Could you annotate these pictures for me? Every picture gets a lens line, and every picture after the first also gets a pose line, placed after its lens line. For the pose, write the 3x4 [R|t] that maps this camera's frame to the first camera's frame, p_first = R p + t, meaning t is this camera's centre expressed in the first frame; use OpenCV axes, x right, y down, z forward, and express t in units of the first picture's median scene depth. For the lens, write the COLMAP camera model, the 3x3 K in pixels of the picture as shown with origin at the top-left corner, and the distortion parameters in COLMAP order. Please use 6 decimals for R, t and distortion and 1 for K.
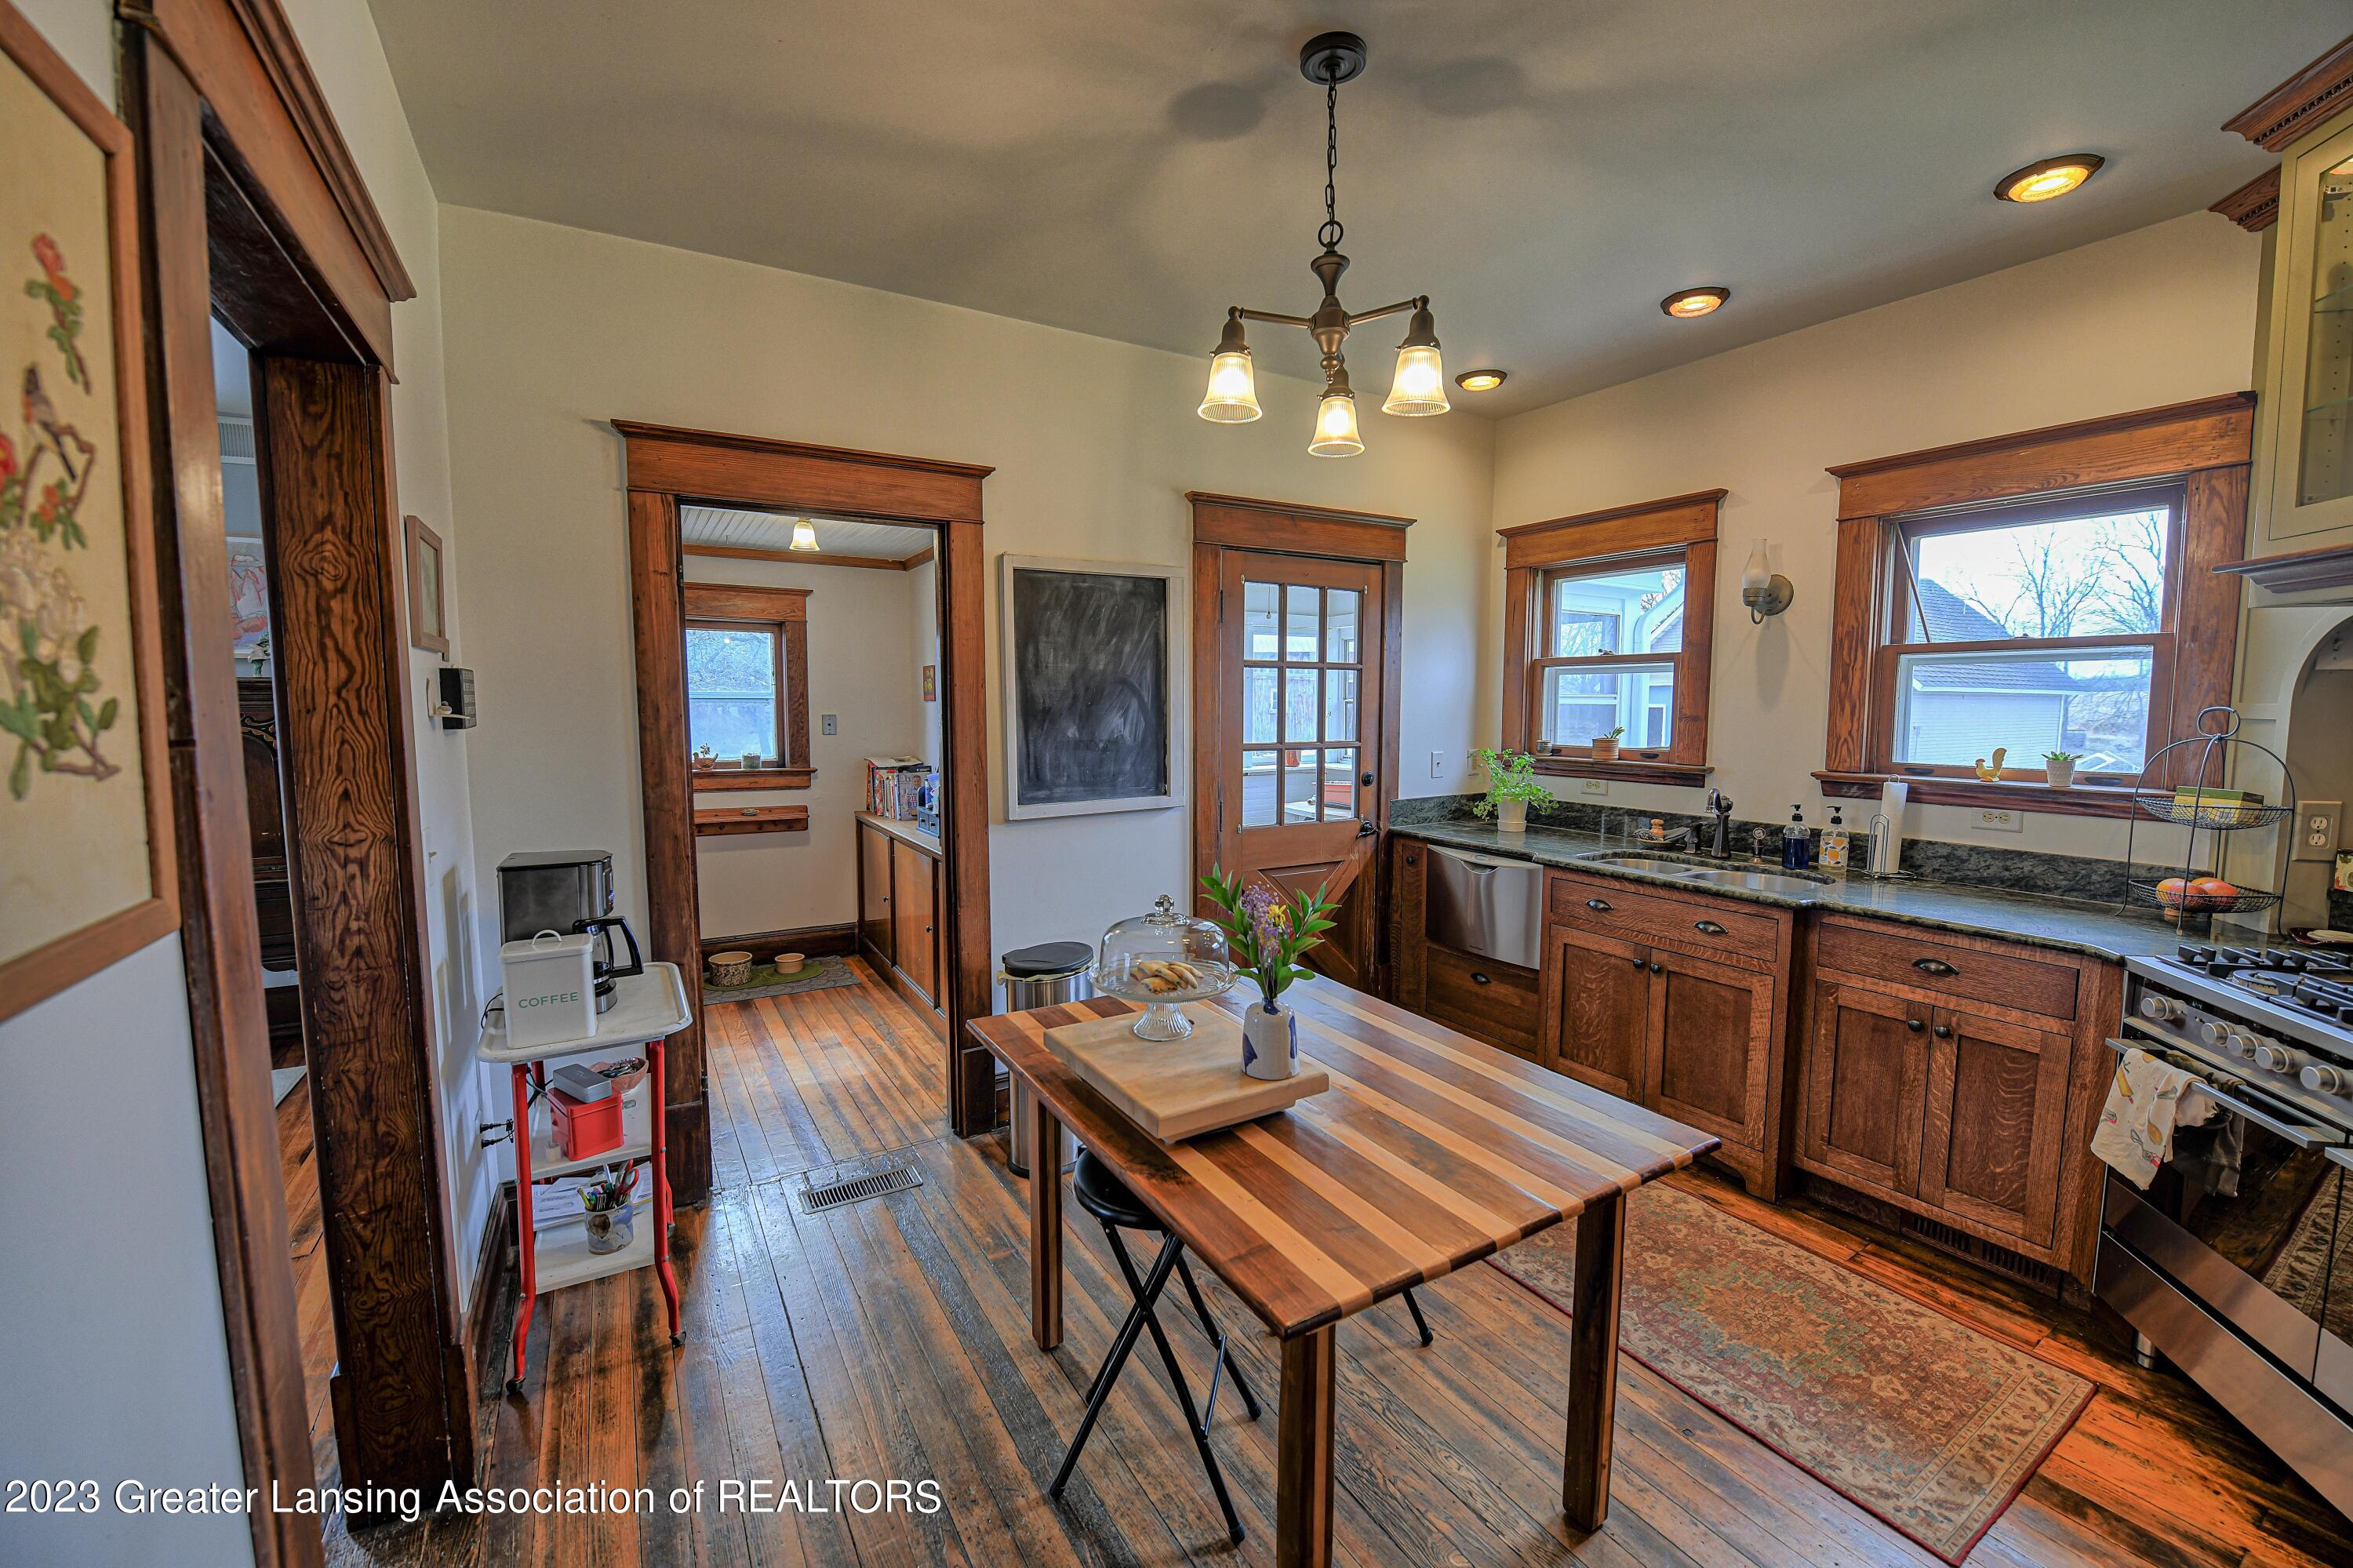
lens RADIAL K [[941.3, 0, 1188.5], [0, 941.3, 775.4], [0, 0, 1]] dist [-0.018609, -0.000136]
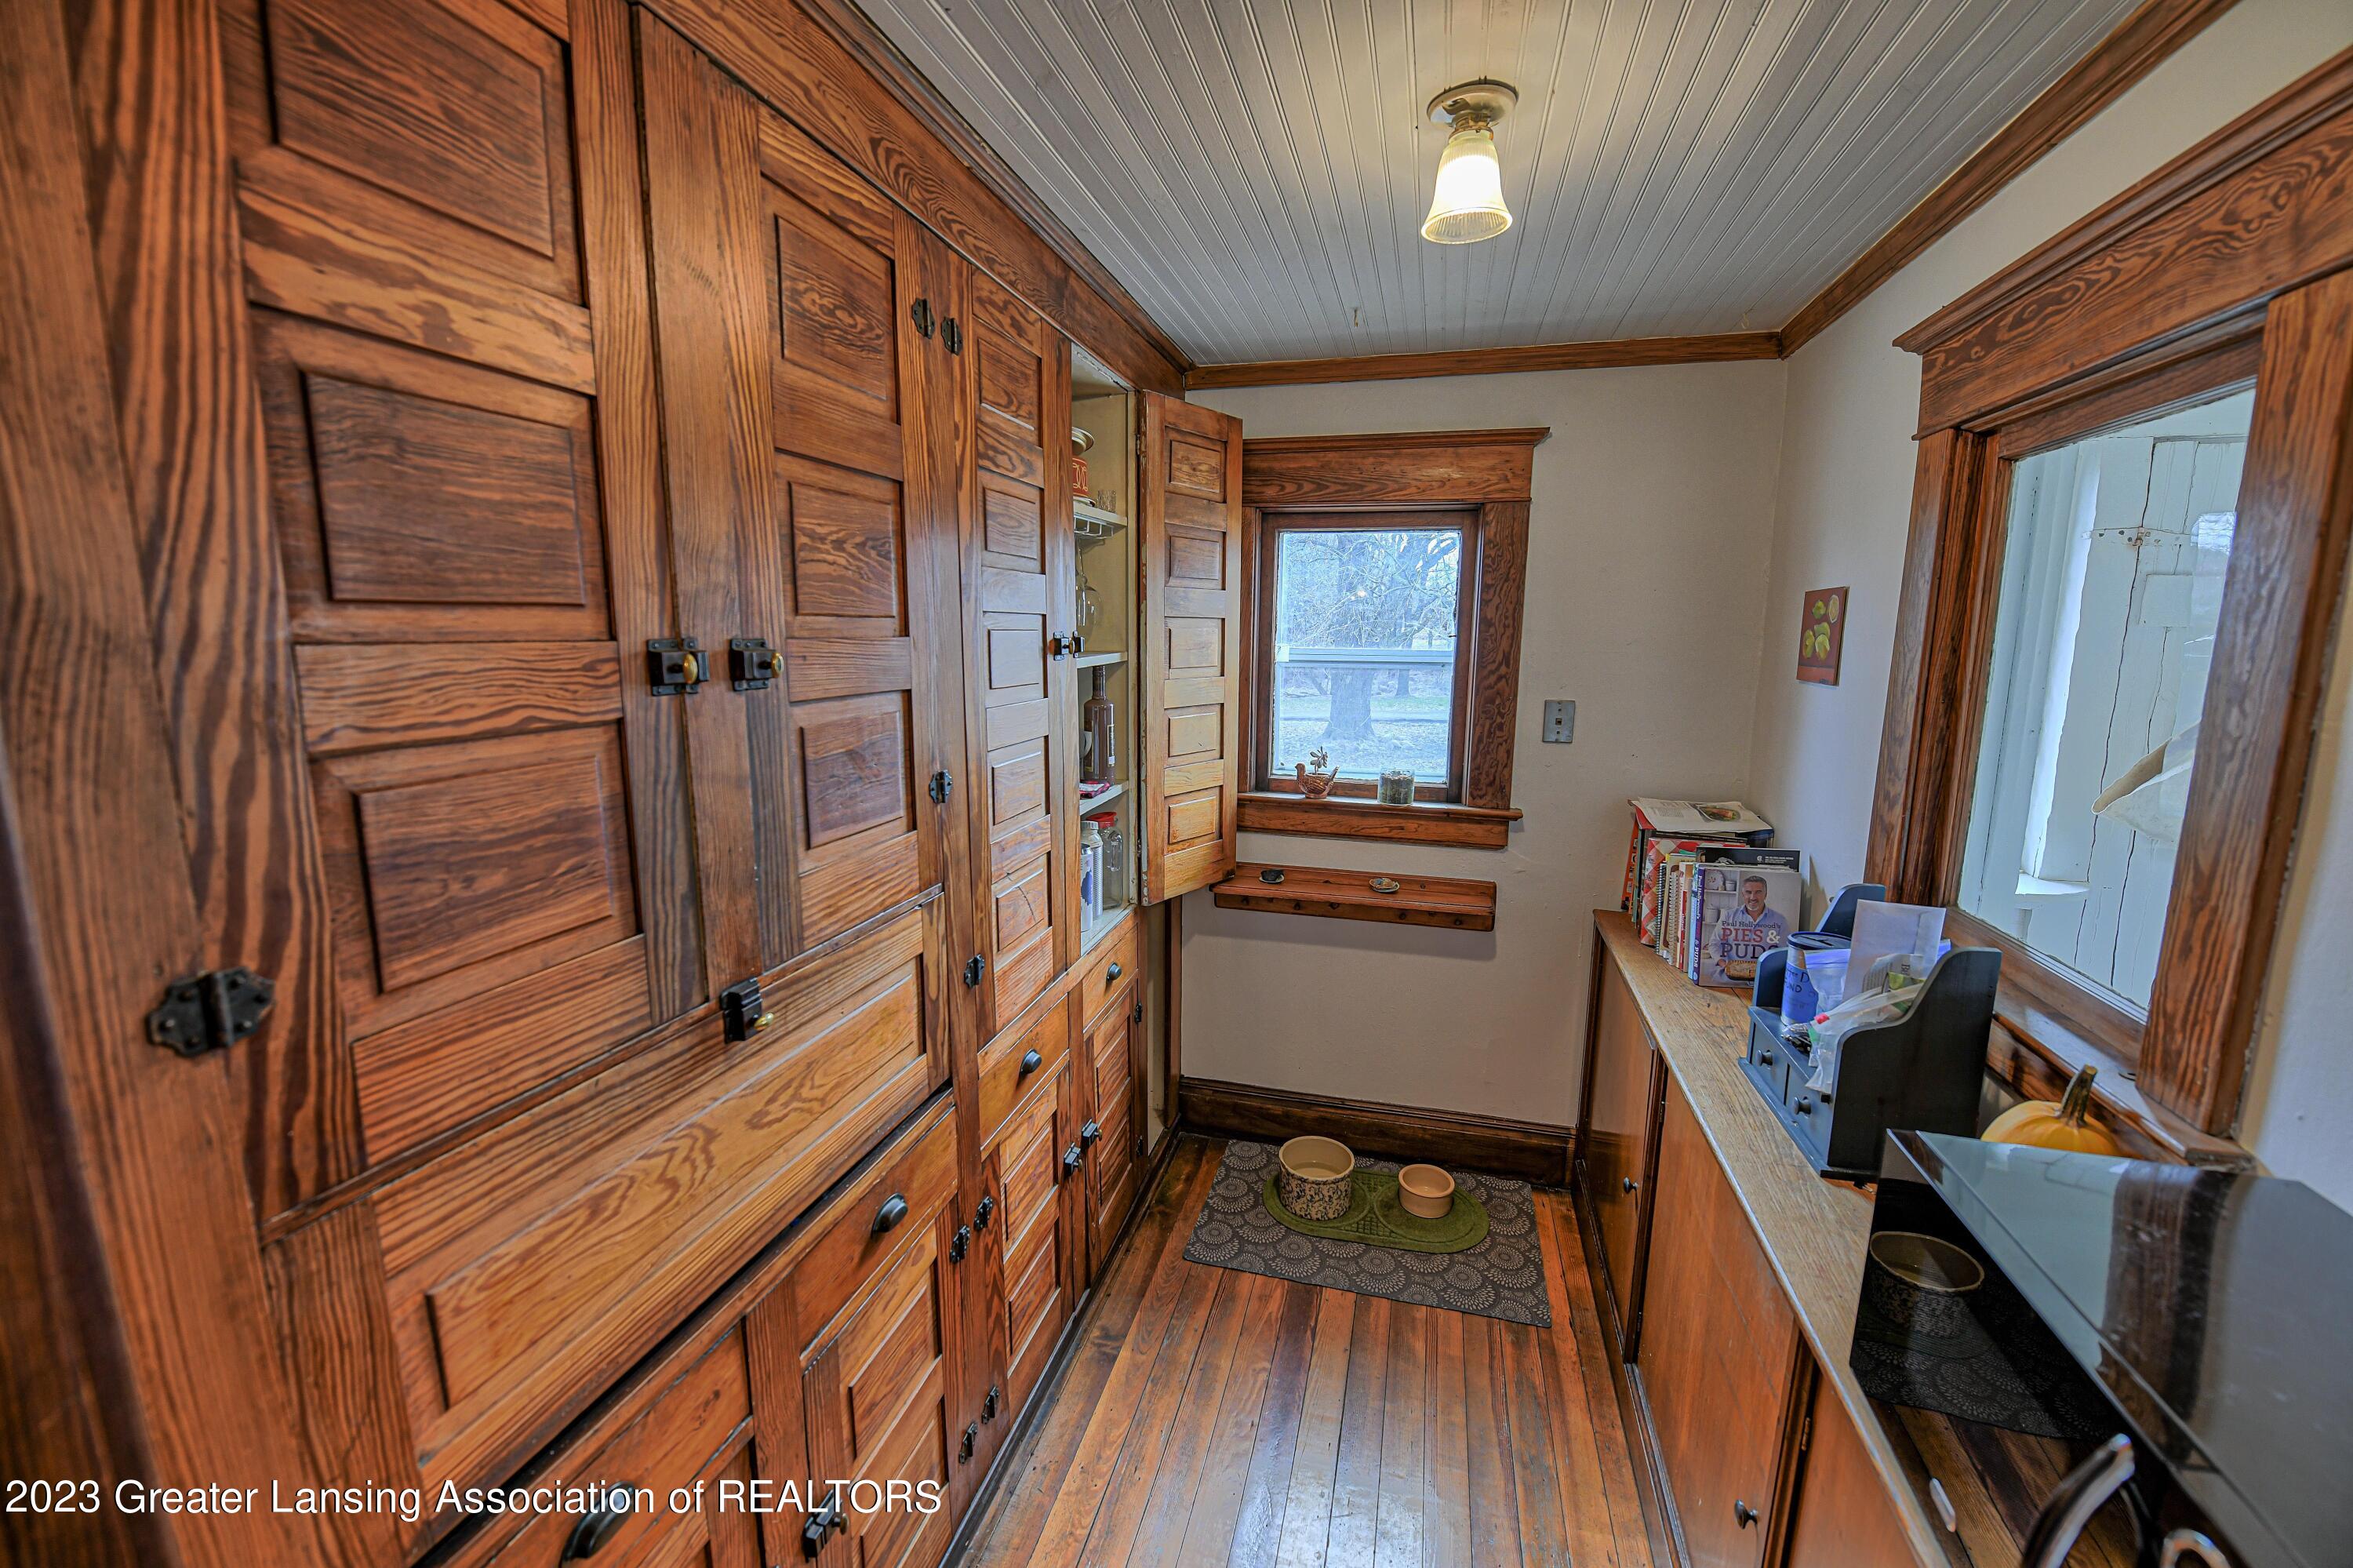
lens RADIAL K [[941.3, 0, 1186.4], [0, 941.3, 786.4], [0, 0, 1]] dist [-0.018609, -0.000136]
pose [[0.691199, 0.117048, -0.713123, -0.176248], [-0.070616, 0.993013, 0.094542, -0.054490], [0.719206, -0.014989, 0.694635, 0.549476]]
